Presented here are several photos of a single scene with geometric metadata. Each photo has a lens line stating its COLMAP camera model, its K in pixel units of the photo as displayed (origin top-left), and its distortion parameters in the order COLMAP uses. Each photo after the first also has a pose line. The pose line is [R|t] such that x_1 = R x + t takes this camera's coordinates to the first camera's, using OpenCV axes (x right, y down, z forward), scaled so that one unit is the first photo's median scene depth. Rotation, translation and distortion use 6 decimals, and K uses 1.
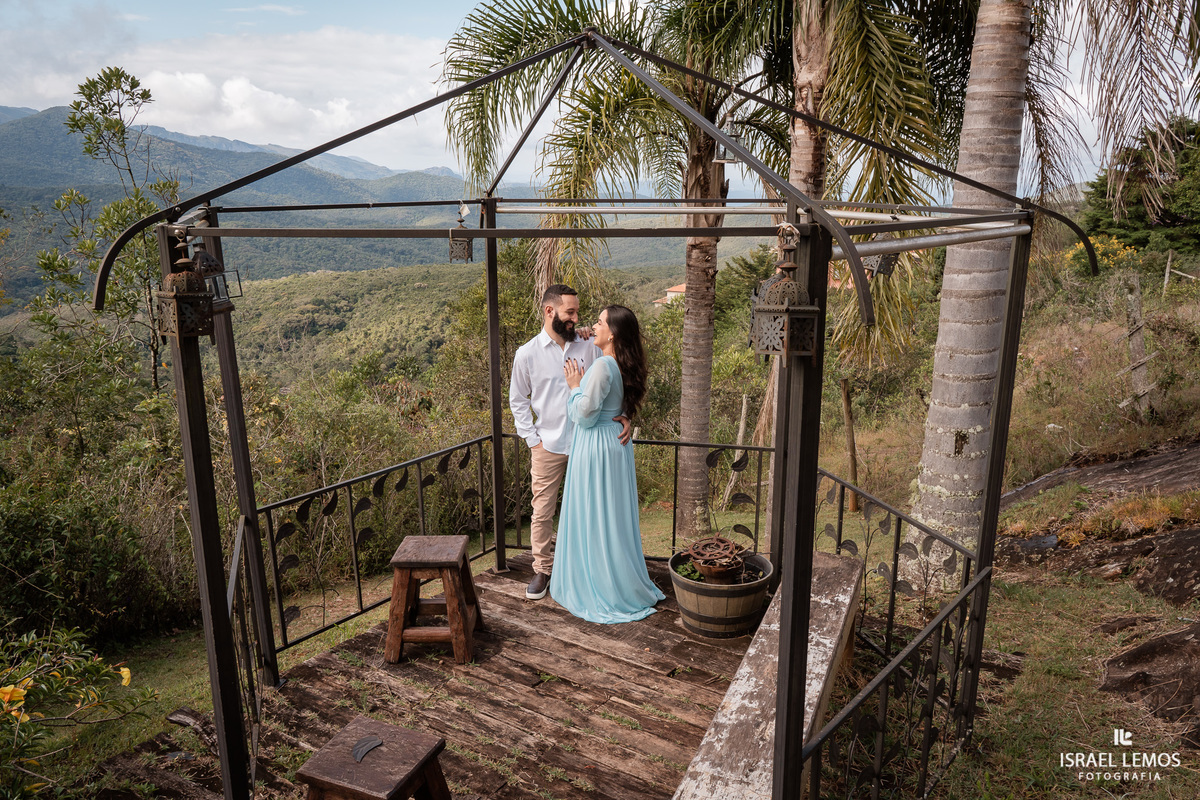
lens RADIAL K [[960.6, 0, 600.0], [0, 960.6, 400.0], [0, 0, 1]] dist [-0.001608, -0.004454]
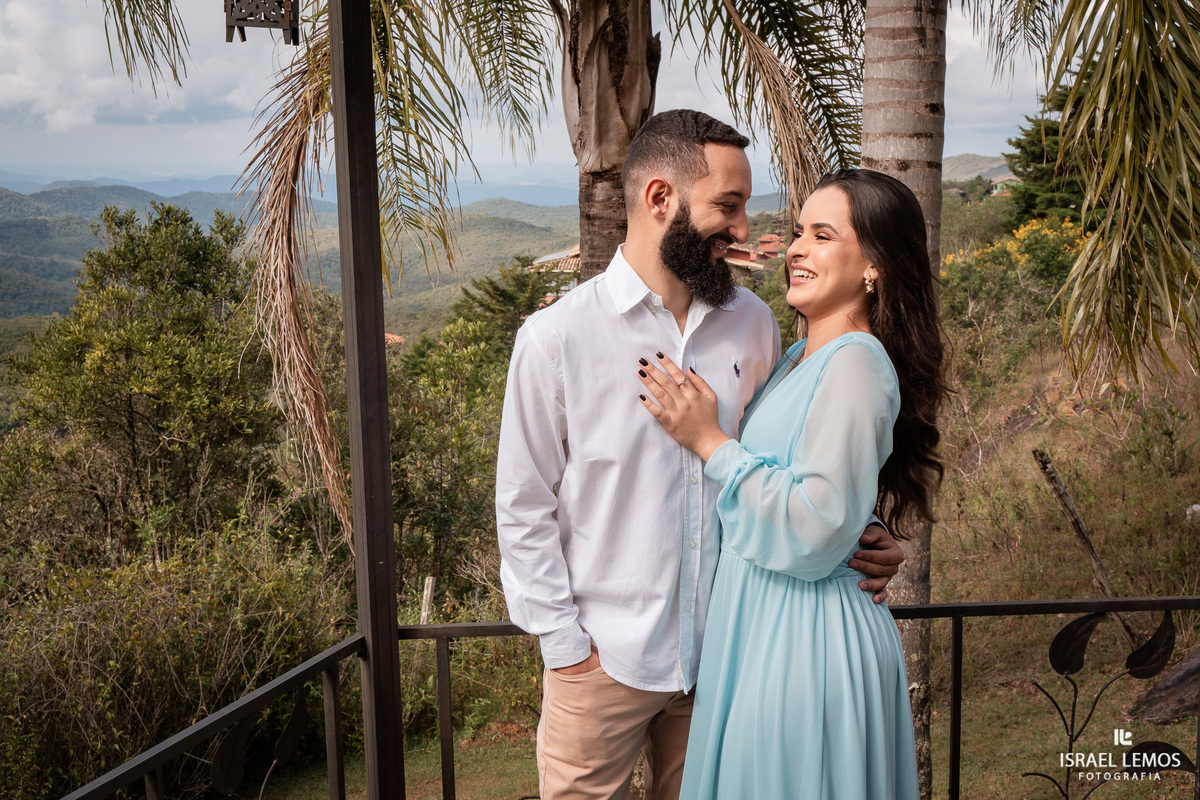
lens RADIAL K [[1579.1, 0, 597.8], [0, 1579.1, 400.5], [0, 0, 1]] dist [-0.015749, -0.026020]
pose [[0.972818, -0.060231, 0.223600, -0.079212], [0.077454, 0.994601, -0.069066, 0.001245], [-0.218233, 0.084507, 0.972231, 0.262962]]
